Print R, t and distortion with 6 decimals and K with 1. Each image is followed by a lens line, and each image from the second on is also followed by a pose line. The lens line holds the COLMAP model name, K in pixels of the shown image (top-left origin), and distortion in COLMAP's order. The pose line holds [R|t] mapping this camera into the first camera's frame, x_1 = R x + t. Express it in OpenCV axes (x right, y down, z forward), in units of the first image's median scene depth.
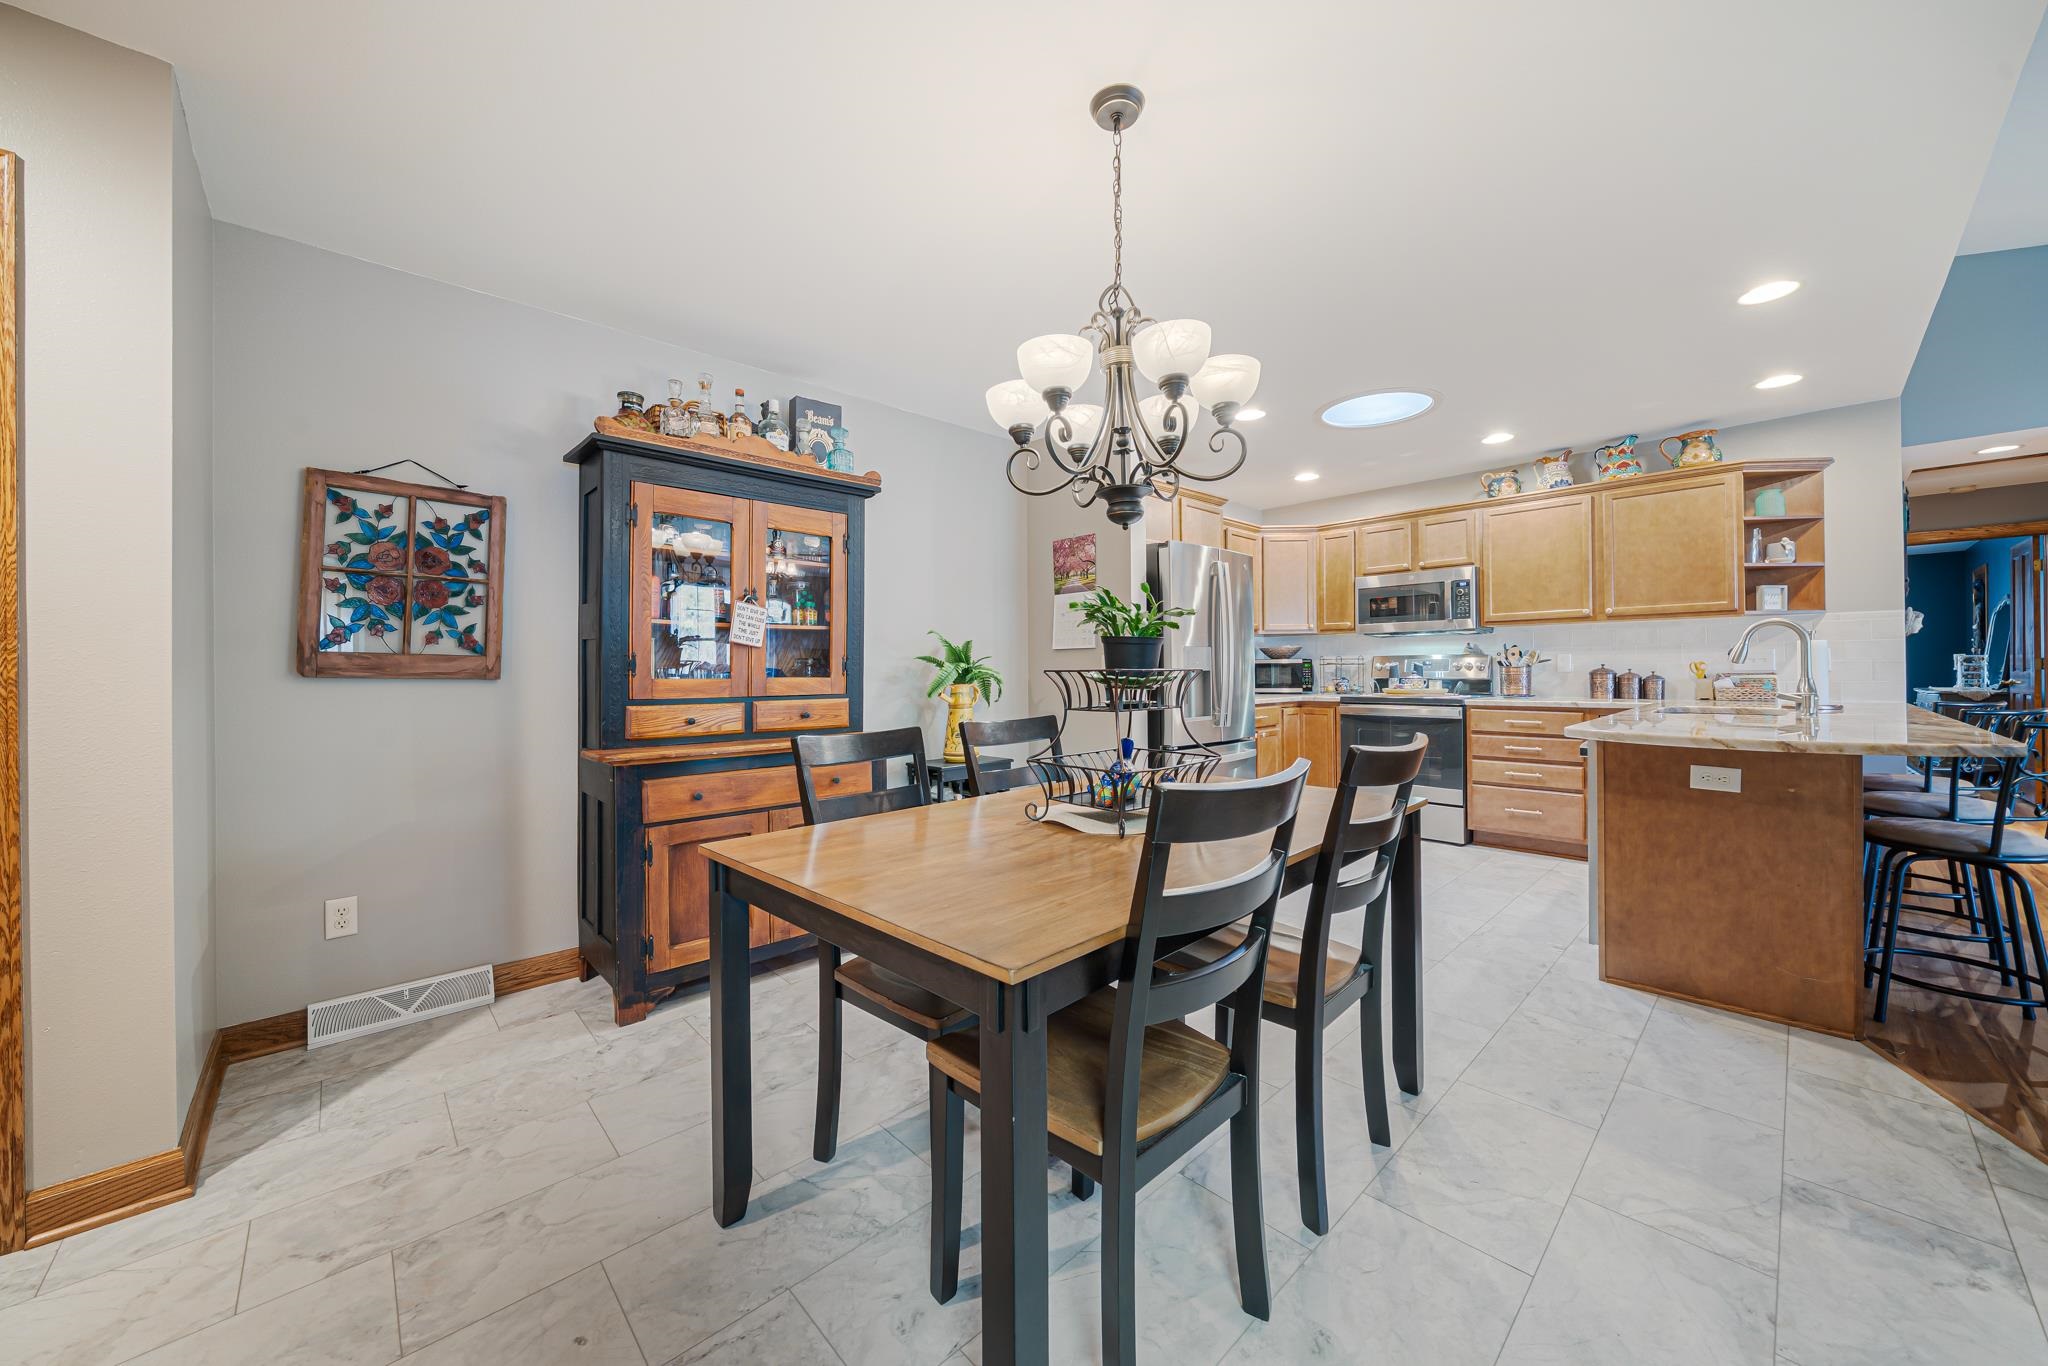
lens RADIAL K [[737.0, 0, 1019.7], [0, 737.0, 667.5], [0, 0, 1]] dist [-0.004911, -0.000151]
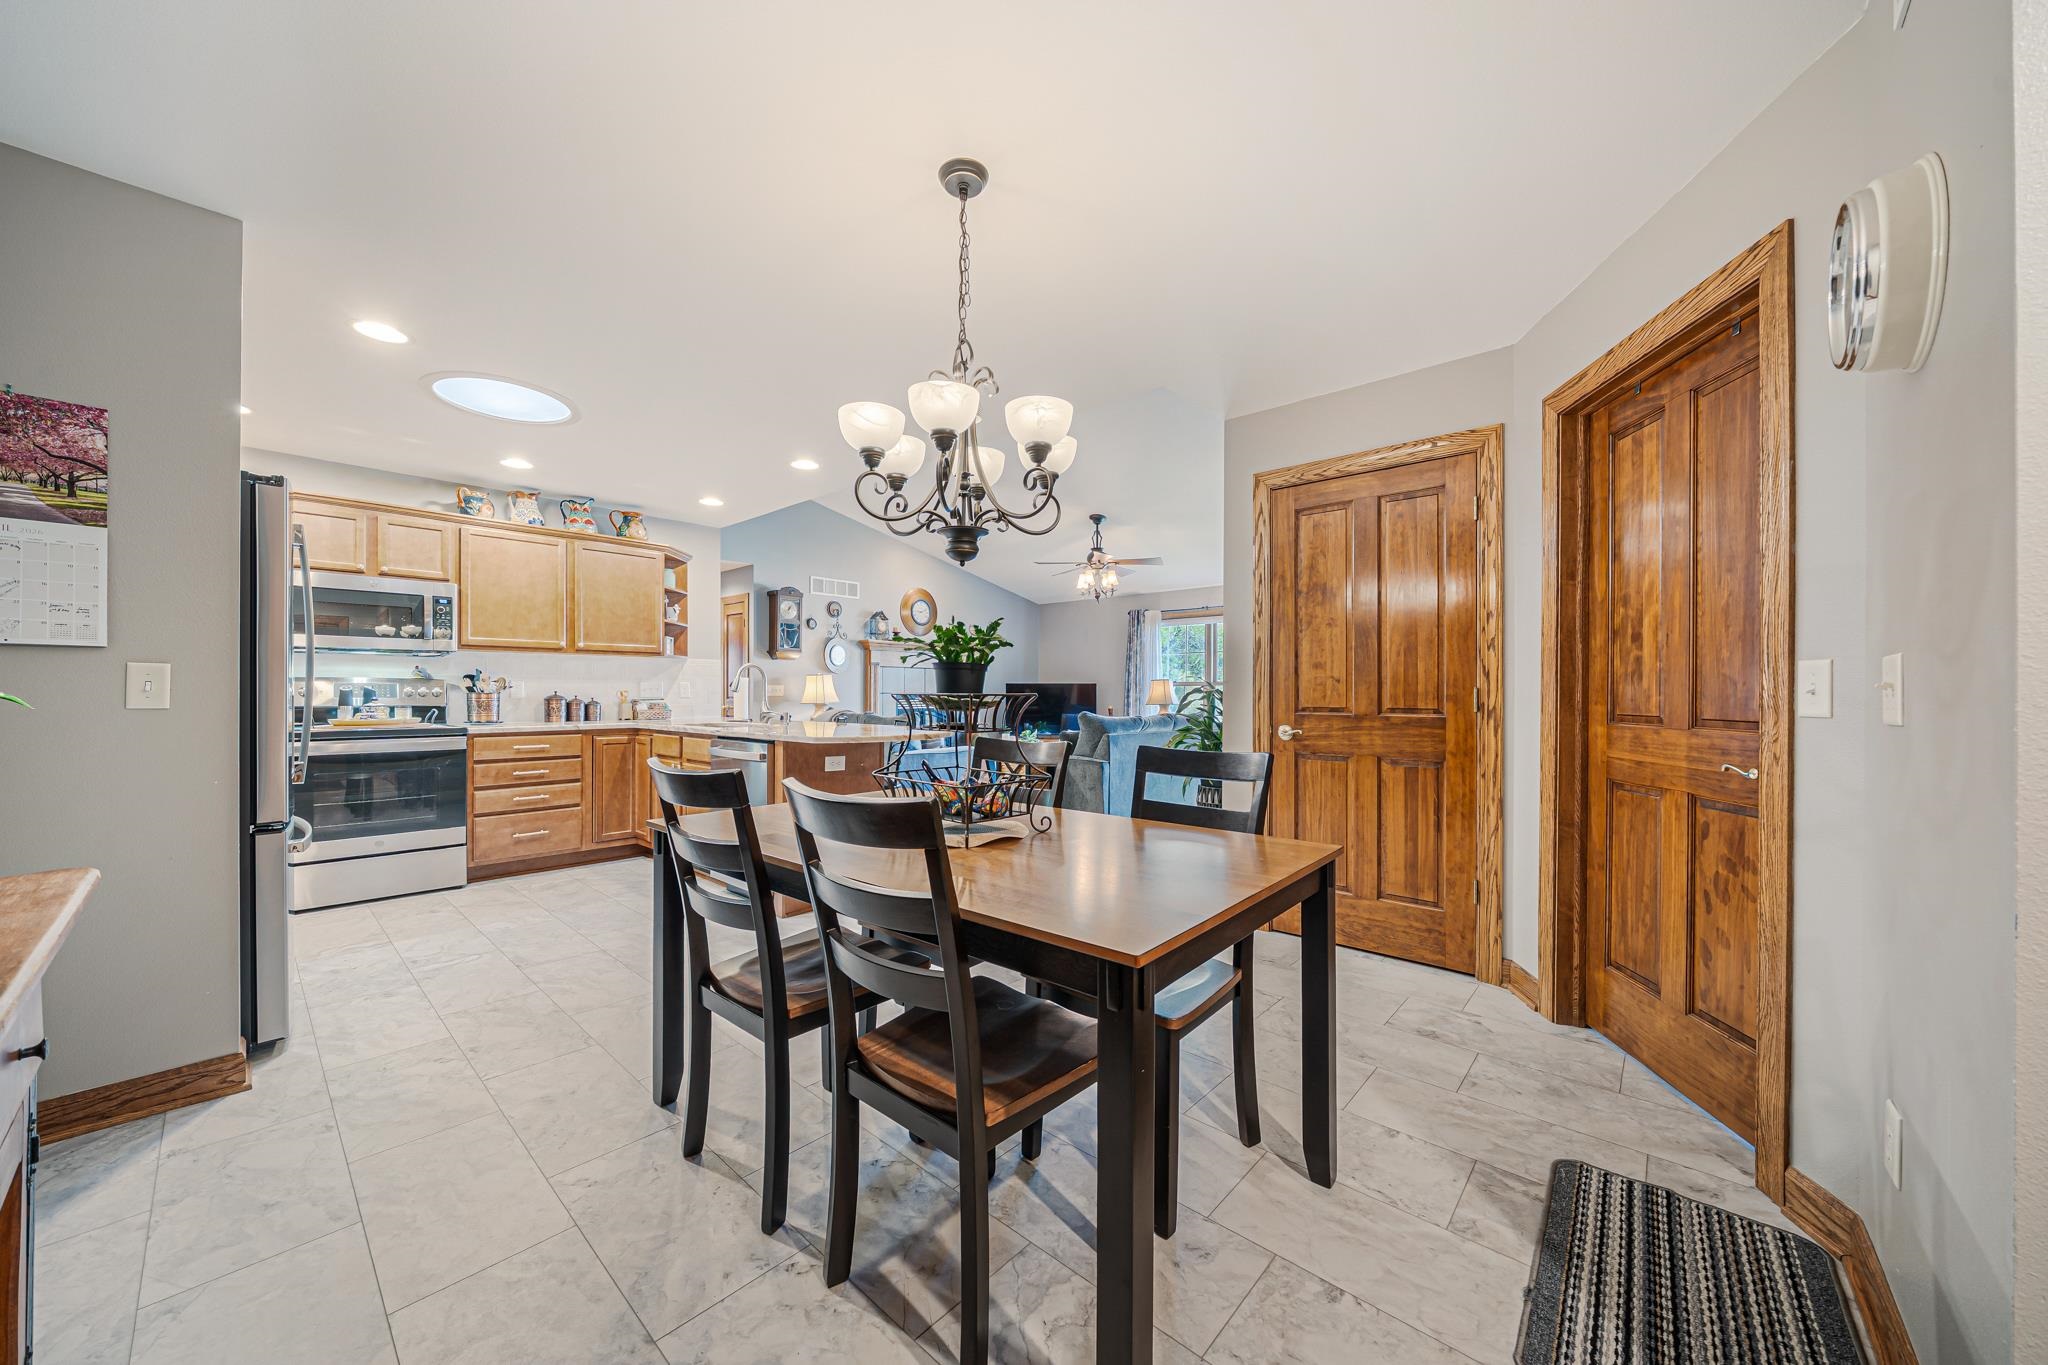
lens RADIAL K [[725.0, 0, 1013.4], [0, 725.0, 690.0], [0, 0, 1]] dist [-0.001626, -0.000094]
pose [[-0.079032, 0.012121, 0.996798, -0.406875], [-0.005090, 0.999908, -0.012562, 0.004136], [-0.996859, -0.006066, -0.078963, 0.438401]]
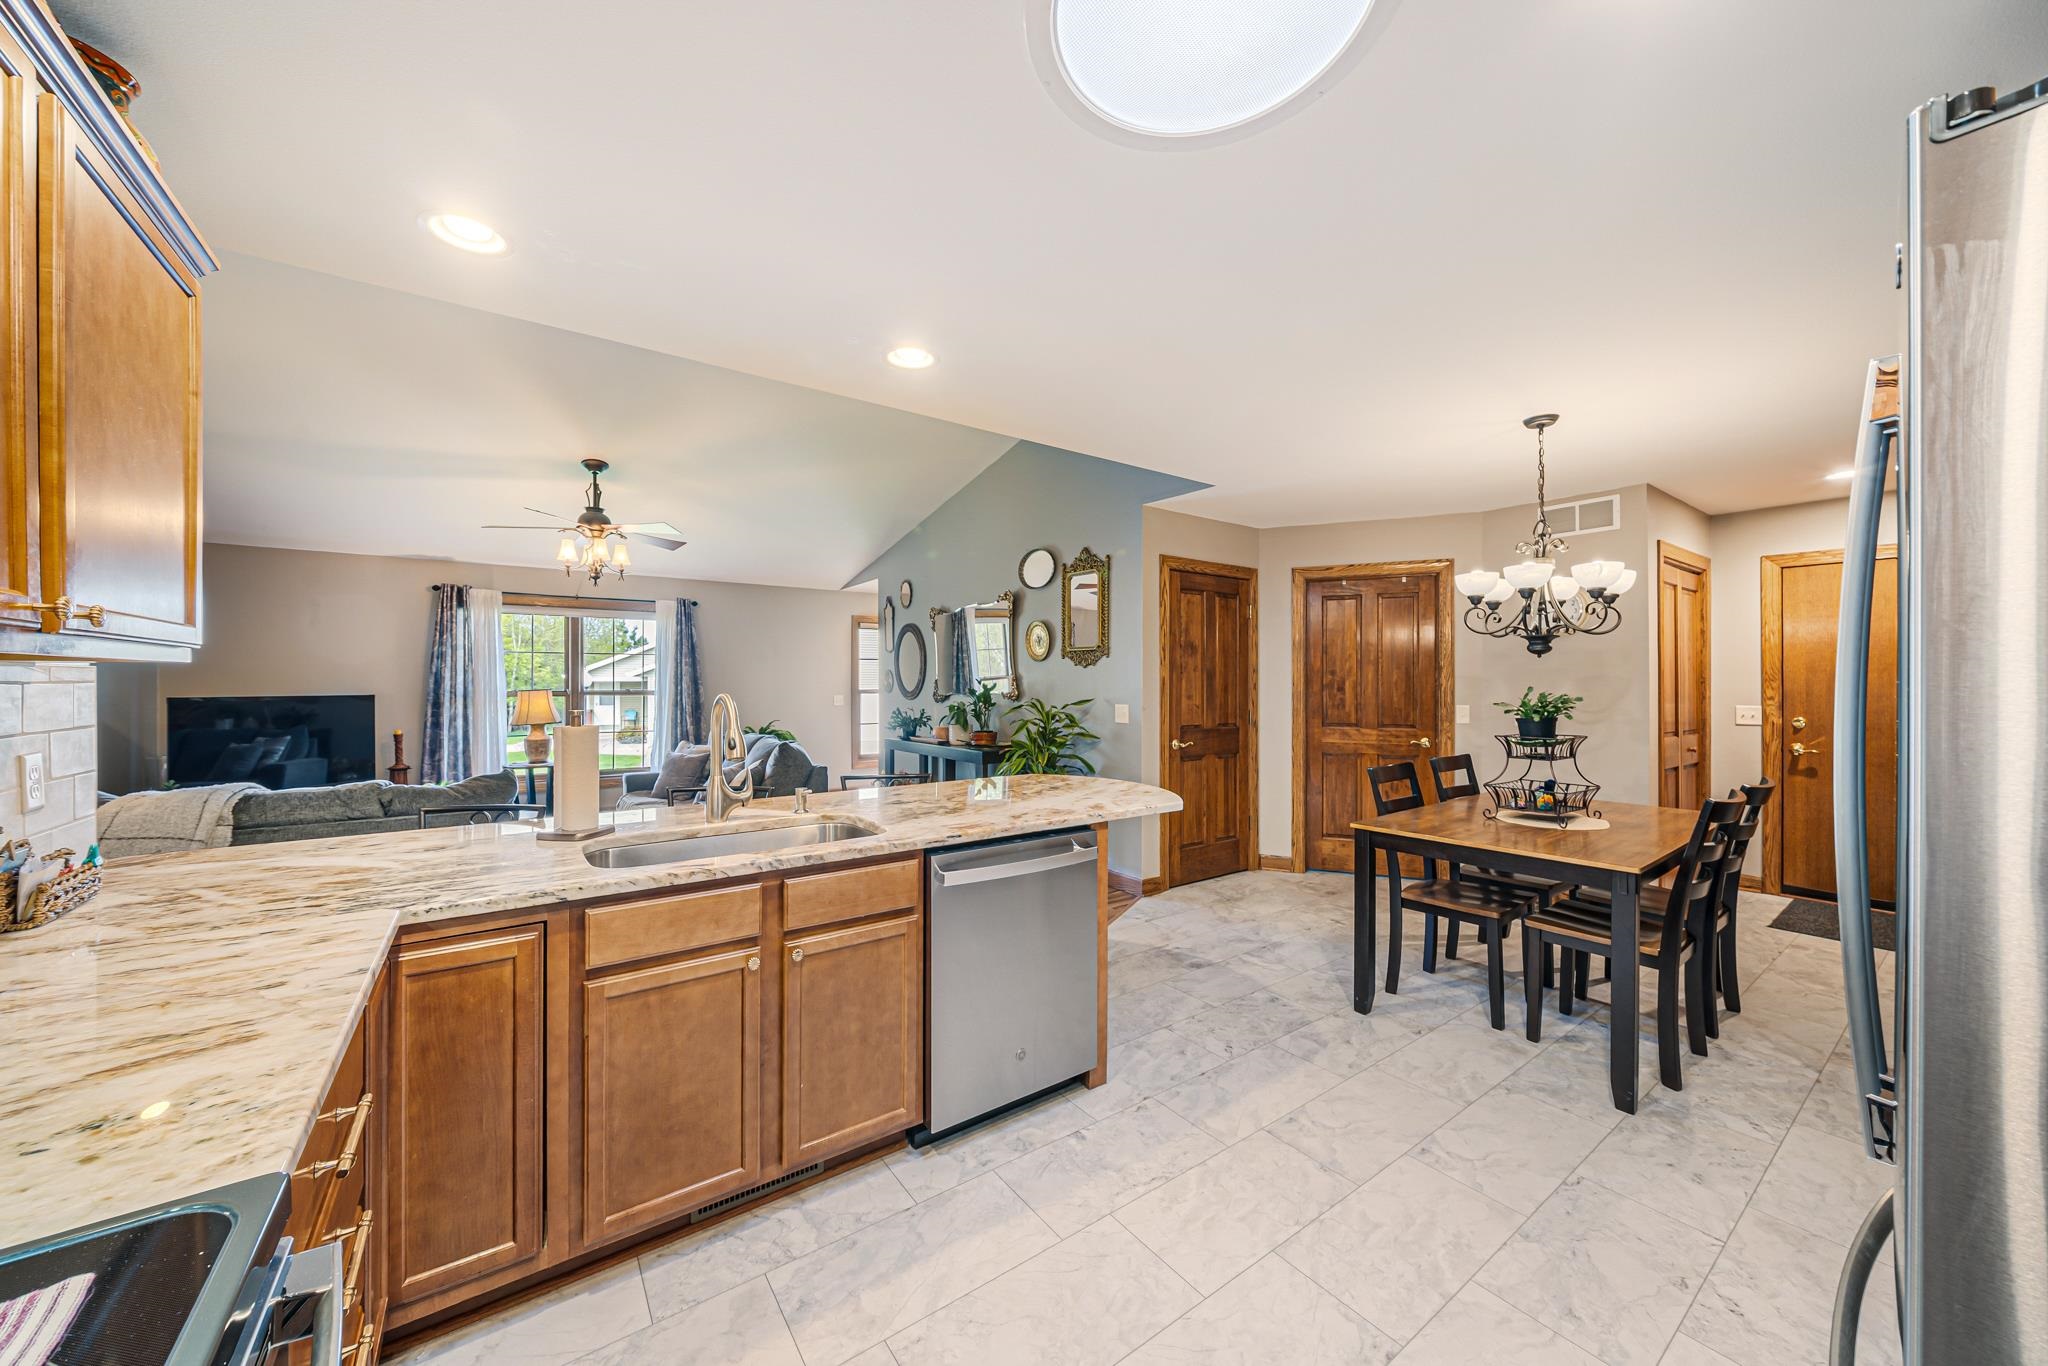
lens RADIAL K [[721.7, 0, 1014.7], [0, 721.7, 679.9], [0, 0, 1]] dist [-0.004803, -0.000099]
pose [[-0.990230, 0.010324, 0.139064, 0.502664], [0.009144, 0.999917, -0.009122, -0.055912], [-0.139146, -0.007762, -0.990241, 1.262131]]
